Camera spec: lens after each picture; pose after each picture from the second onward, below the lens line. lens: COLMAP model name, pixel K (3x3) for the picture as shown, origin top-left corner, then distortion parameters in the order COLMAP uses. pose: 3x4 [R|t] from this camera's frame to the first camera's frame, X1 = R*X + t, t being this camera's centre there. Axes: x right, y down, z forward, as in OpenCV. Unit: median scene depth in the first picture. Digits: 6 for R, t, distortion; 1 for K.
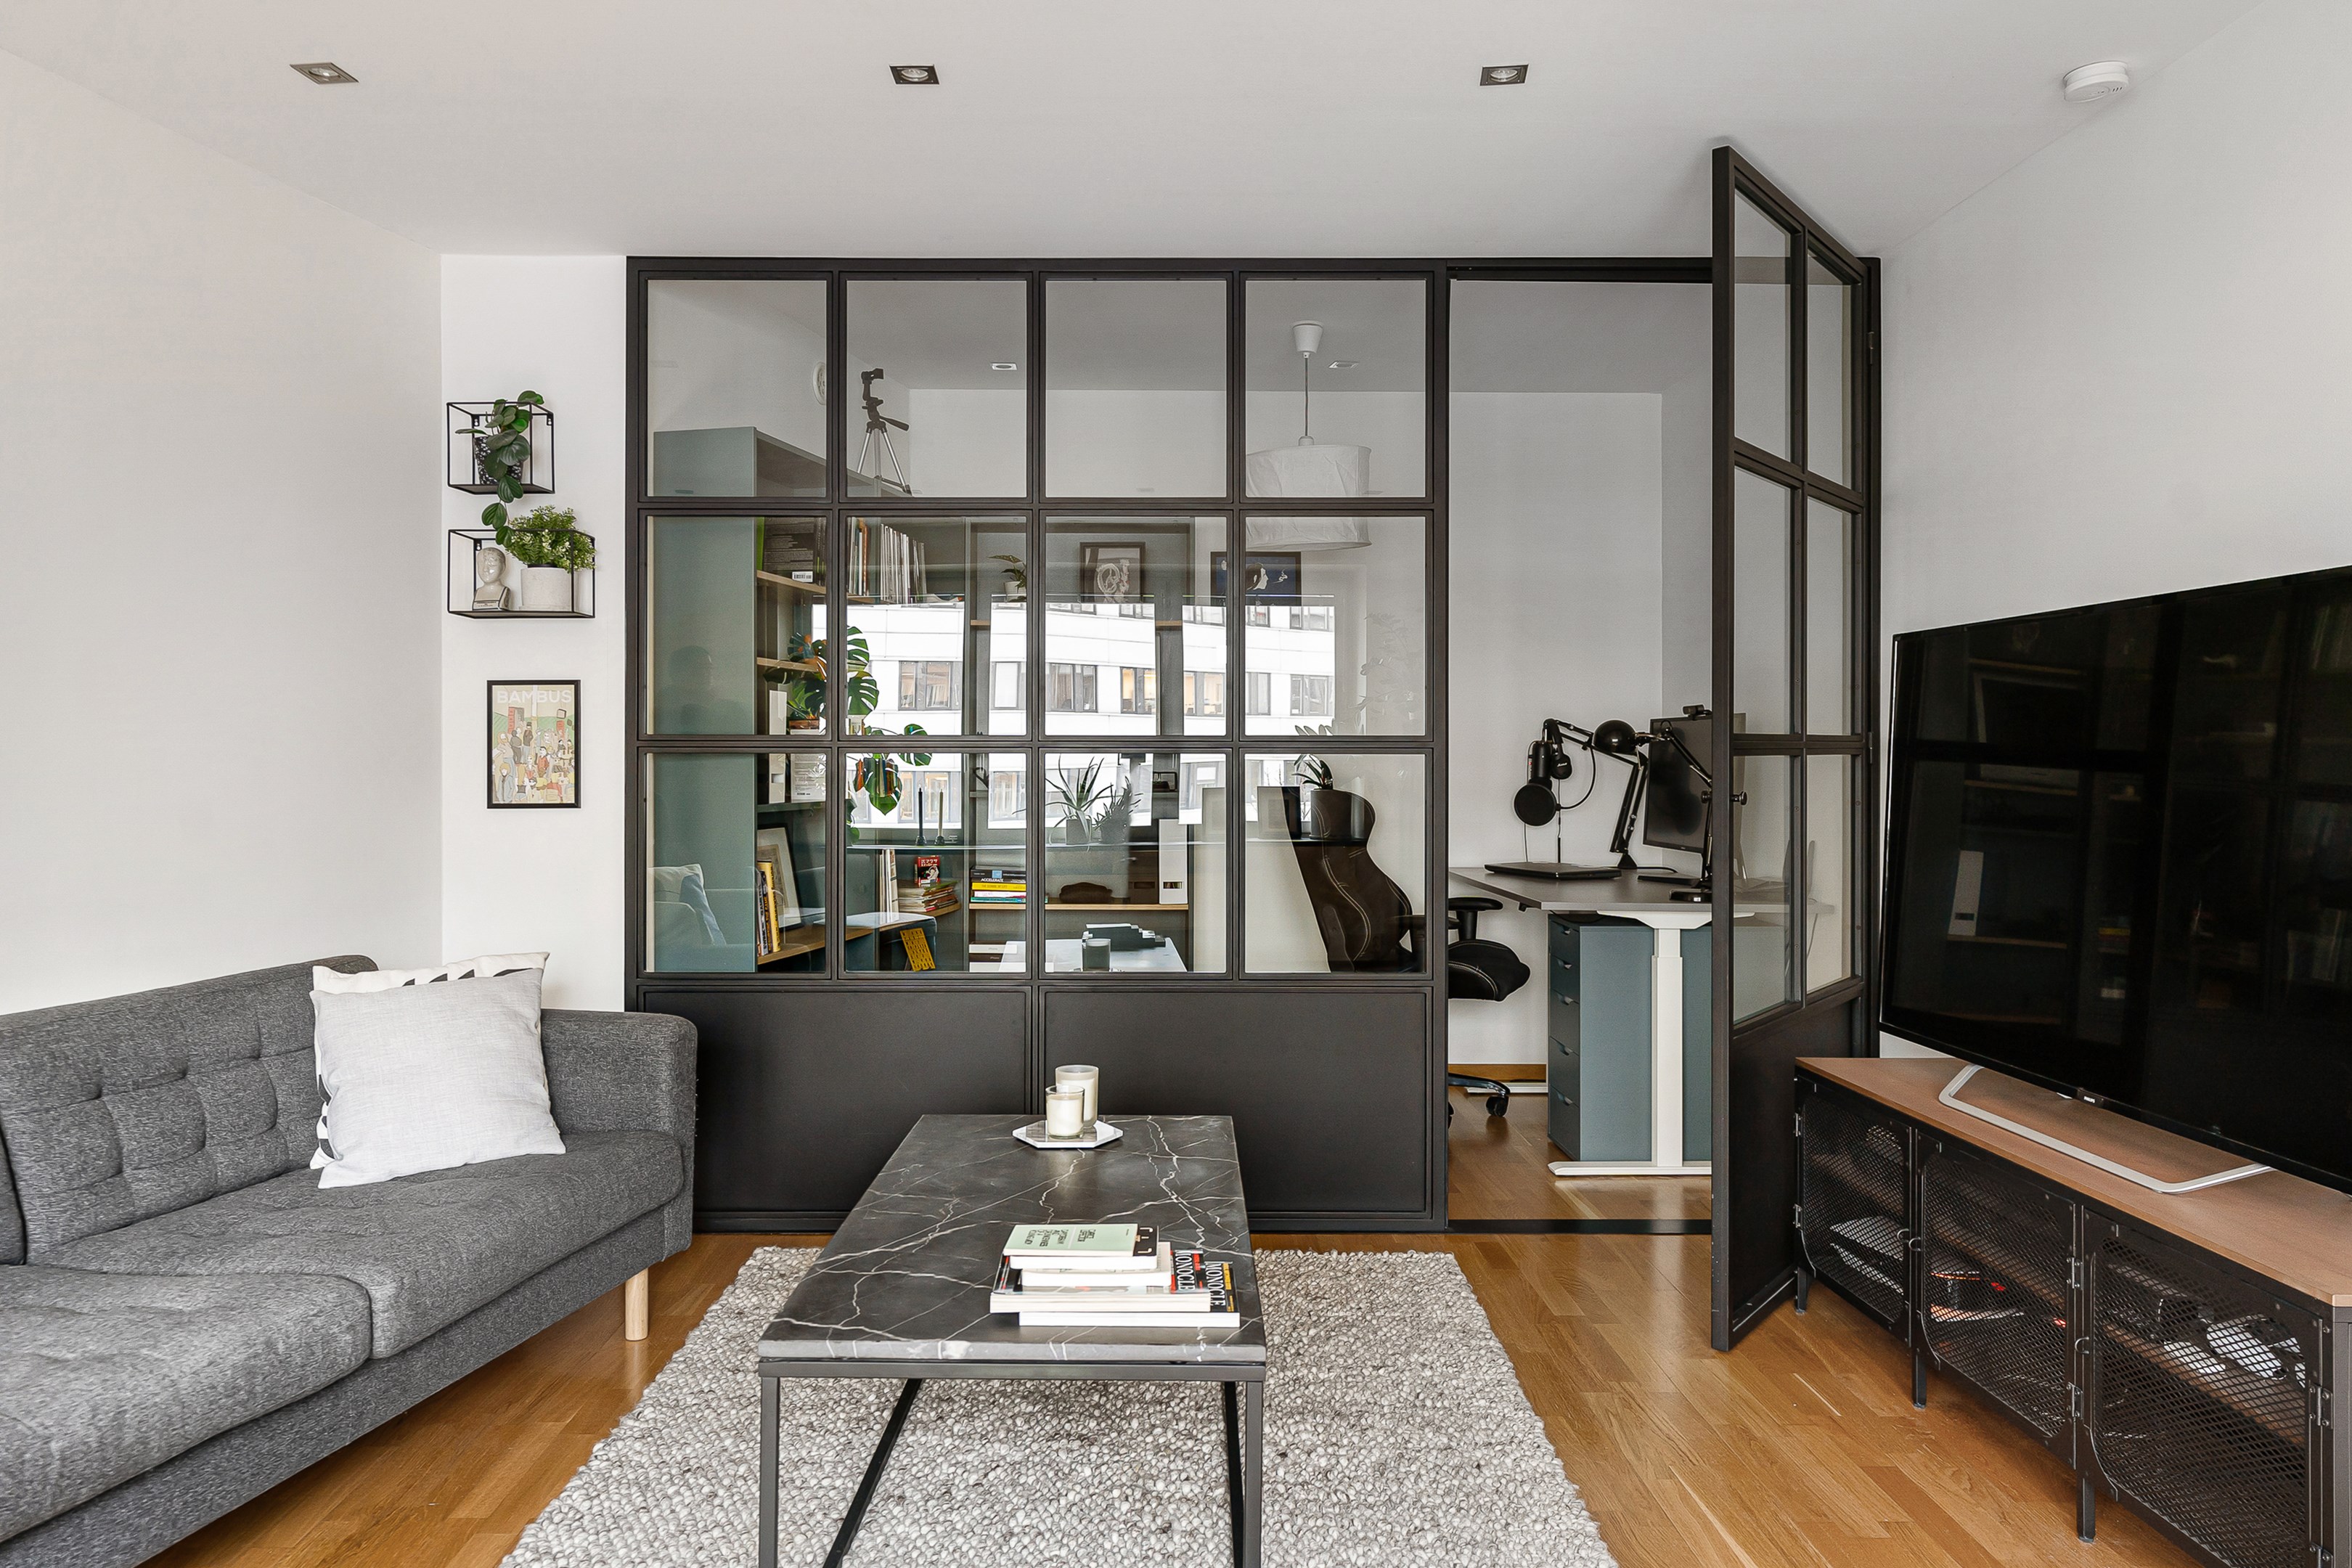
lens RADIAL K [[1673.7, 0, 1171.7], [0, 1673.7, 727.3], [0, 0, 1]] dist [0.018425, -0.003753]
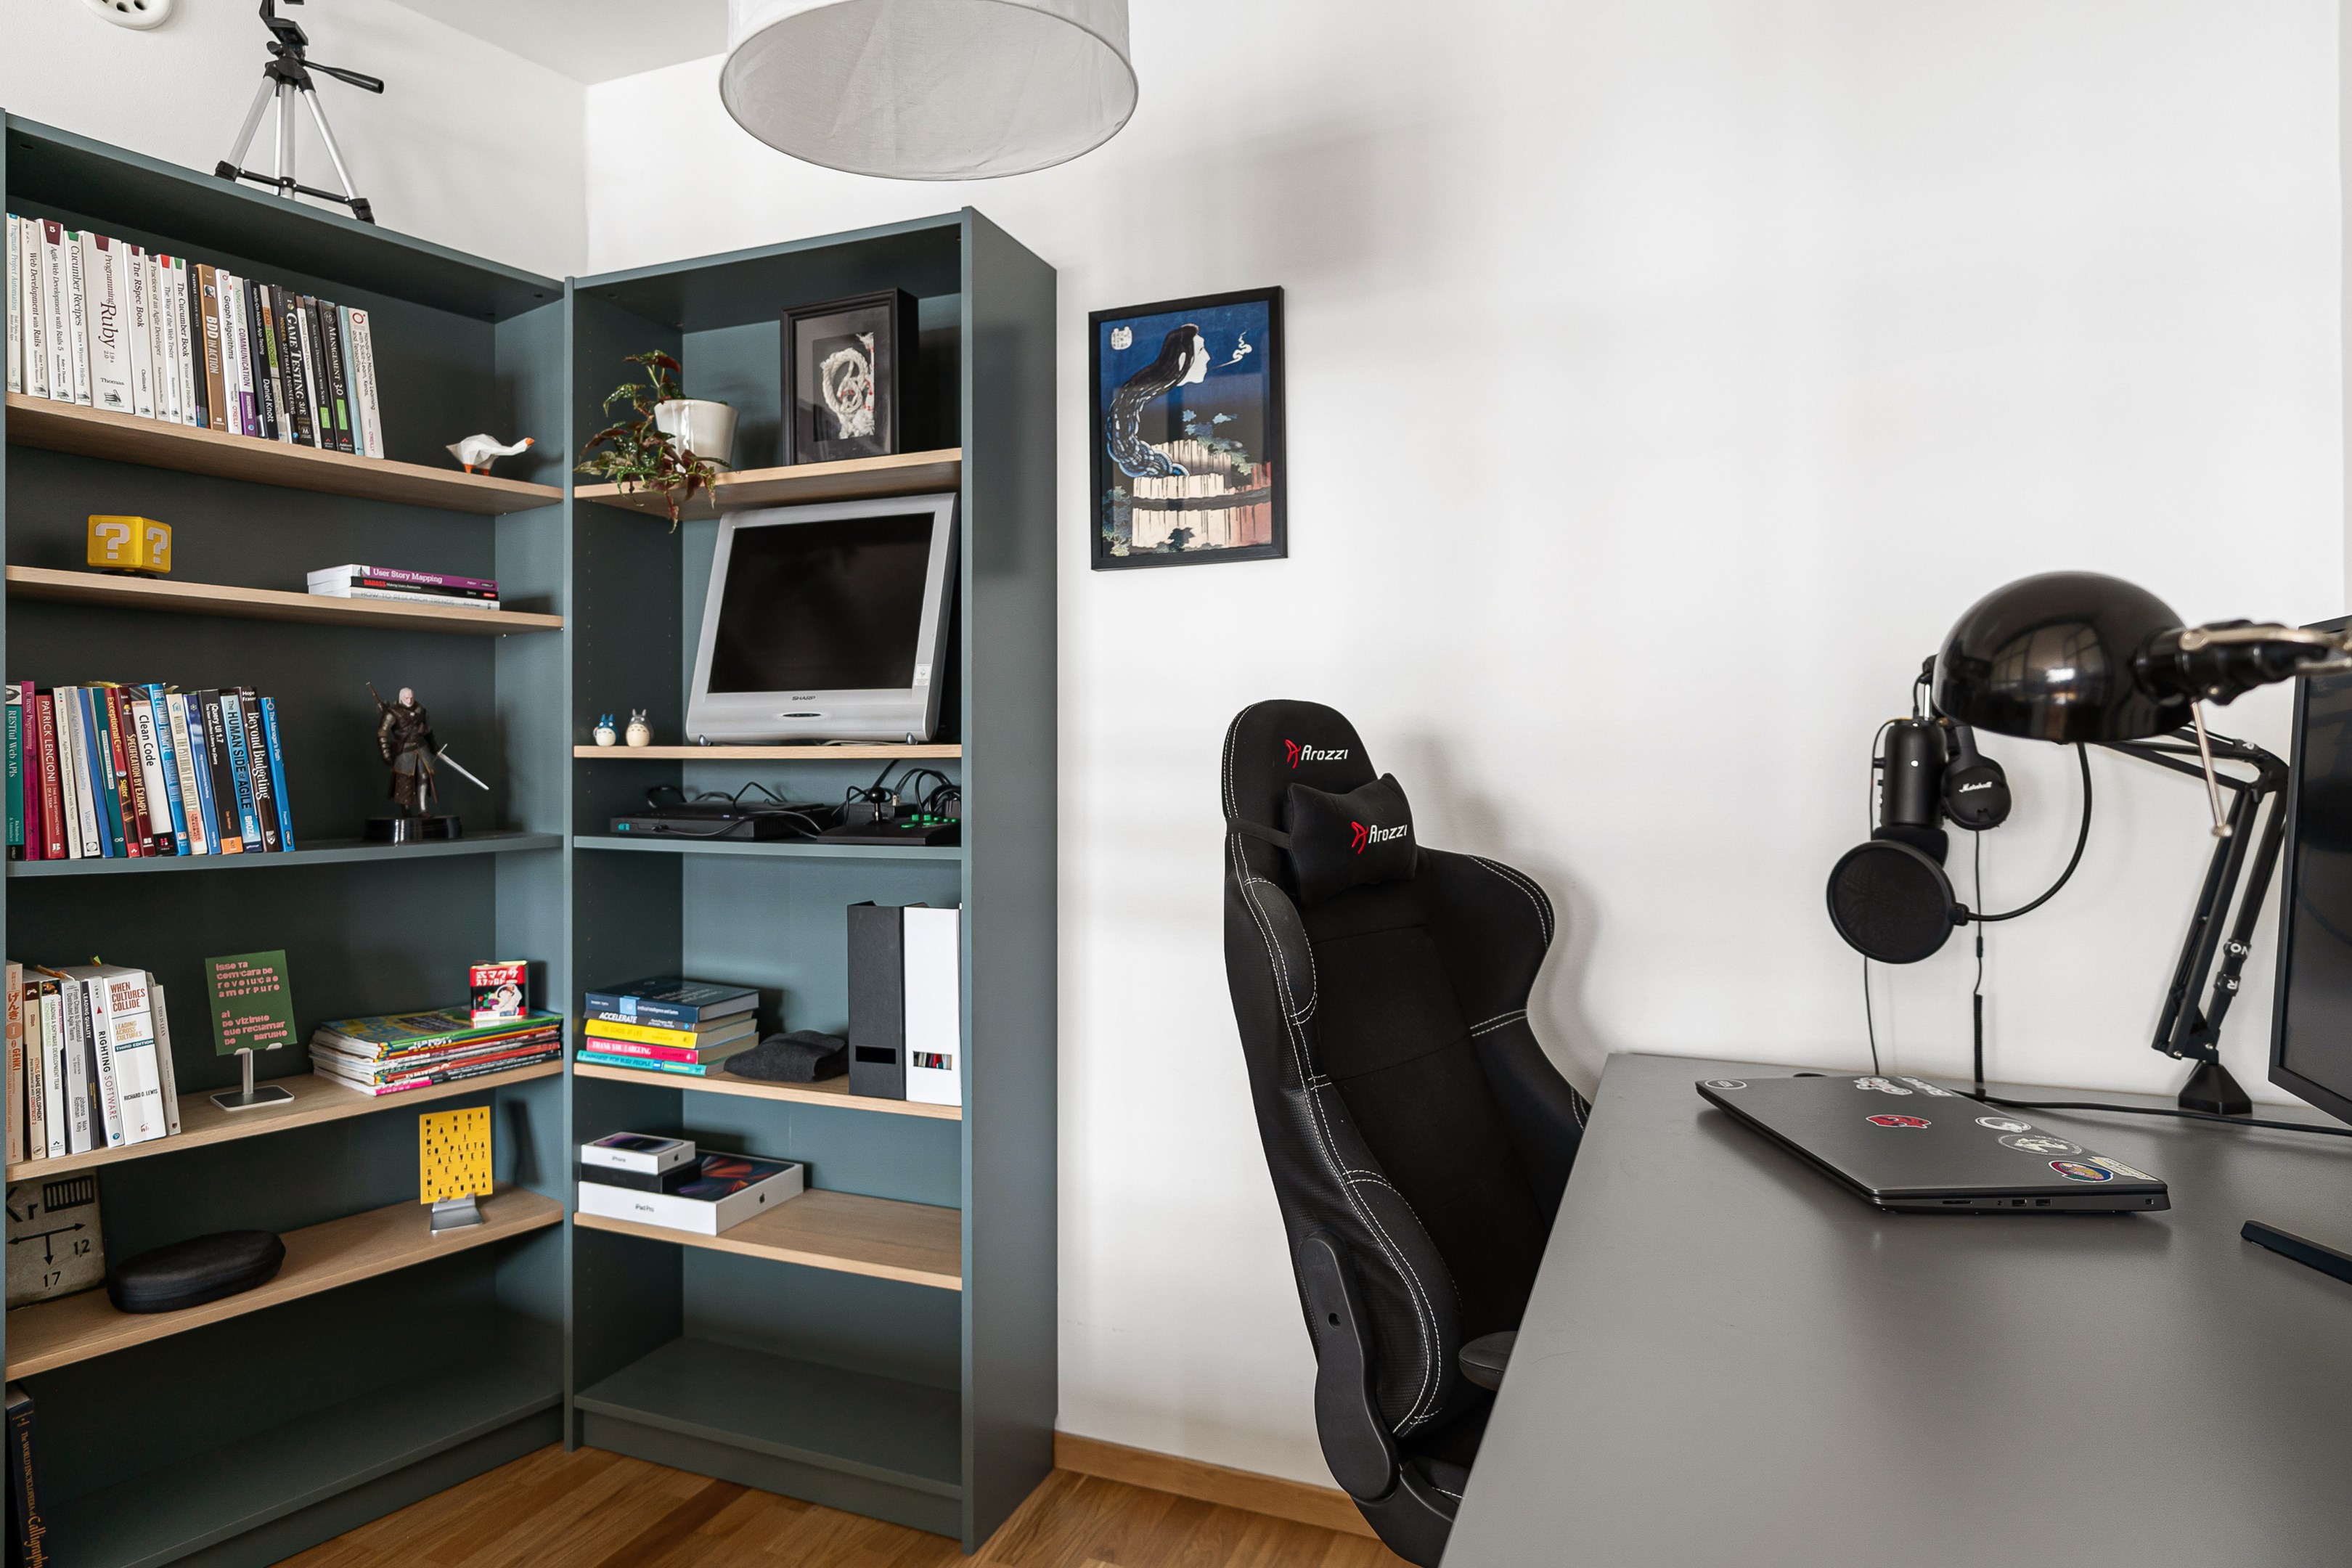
lens RADIAL K [[1331.6, 0, 1146.0], [0, 1331.6, 720.3], [0, 0, 1]] dist [-0.005184, 0.001214]
pose [[0.910324, -0.006009, -0.413853, 0.189329], [0.006166, 0.999981, -0.000956, 0.007644], [0.413851, -0.001681, 0.910343, 0.677469]]
